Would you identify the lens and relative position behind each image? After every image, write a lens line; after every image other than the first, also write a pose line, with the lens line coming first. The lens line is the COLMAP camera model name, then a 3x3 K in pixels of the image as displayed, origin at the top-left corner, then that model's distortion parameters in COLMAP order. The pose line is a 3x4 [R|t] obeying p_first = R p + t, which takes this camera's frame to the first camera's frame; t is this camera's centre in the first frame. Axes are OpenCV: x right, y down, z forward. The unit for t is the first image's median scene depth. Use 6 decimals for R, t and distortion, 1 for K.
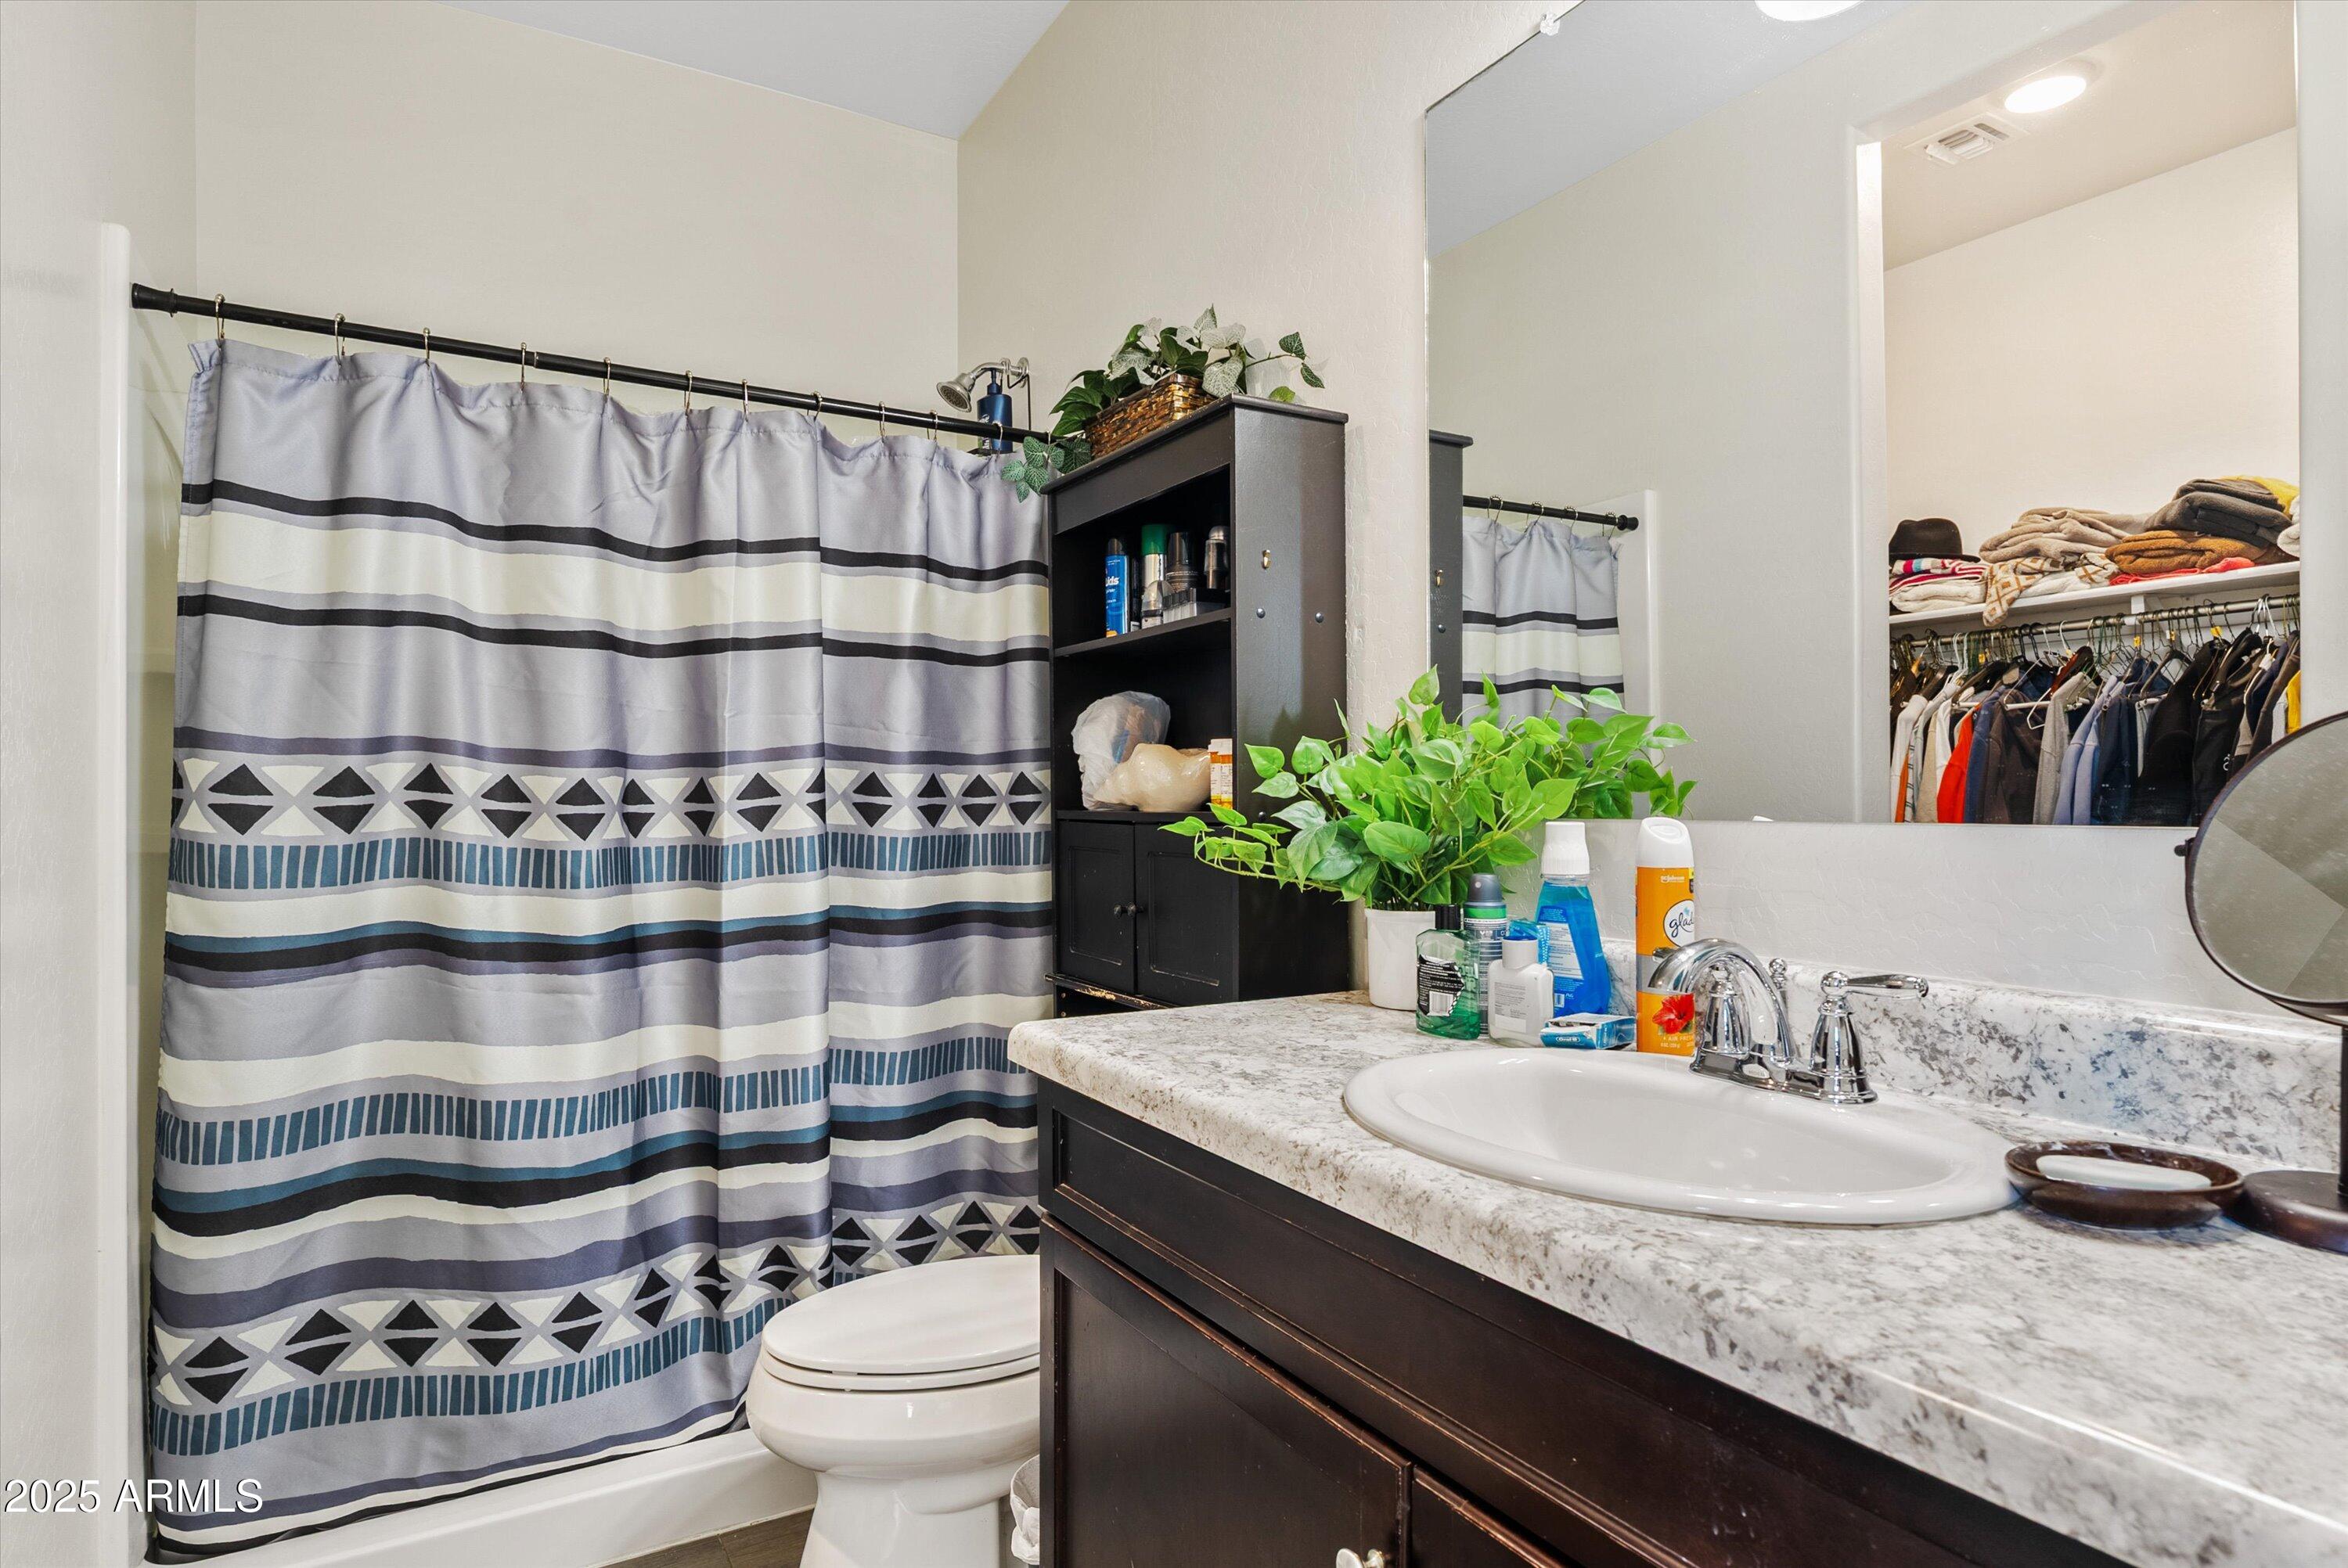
lens RADIAL K [[1240.0, 0, 1169.7], [0, 1240.0, 793.3], [0, 0, 1]] dist [-0.000703, 0.000048]
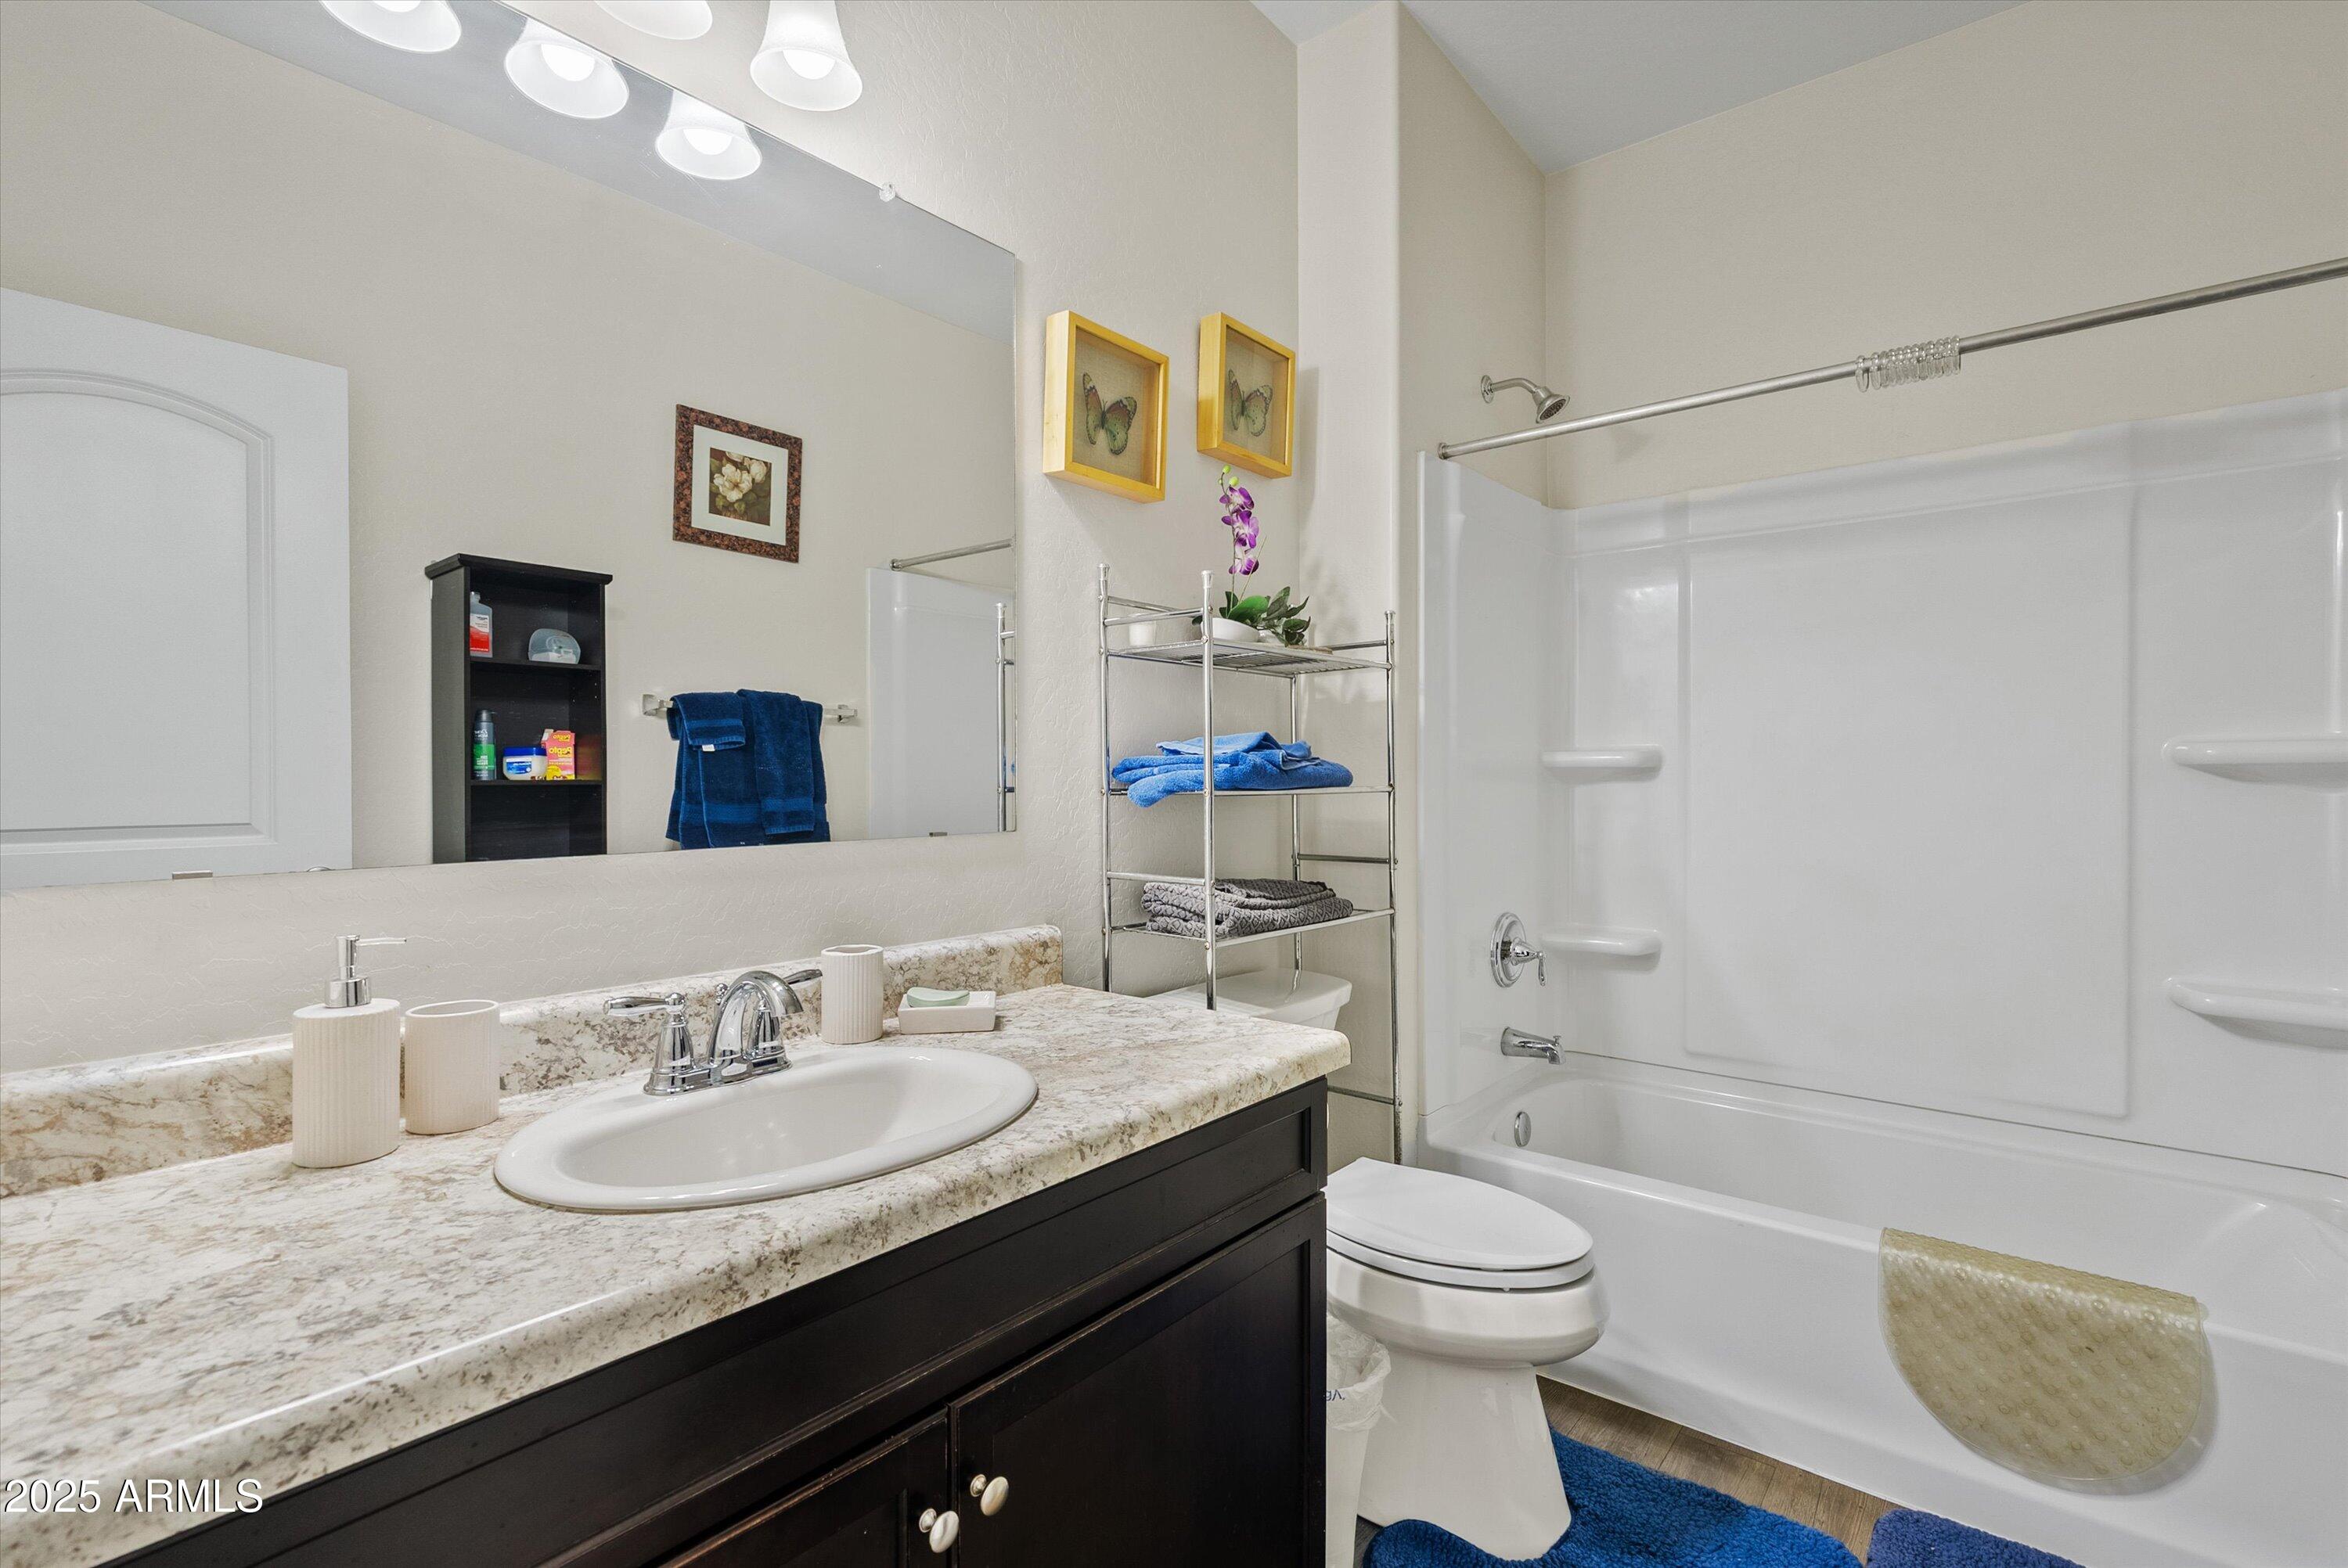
lens RADIAL K [[1080.9, 0, 1174.0], [0, 1080.9, 784.0], [0, 0, 1]] dist [-0.002766, -0.000249]
pose [[-0.328262, -0.002188, 0.944584, -1.011113], [-0.002427, 0.999996, 0.001473, -0.105935], [-0.944583, -0.001809, -0.328266, 1.237512]]
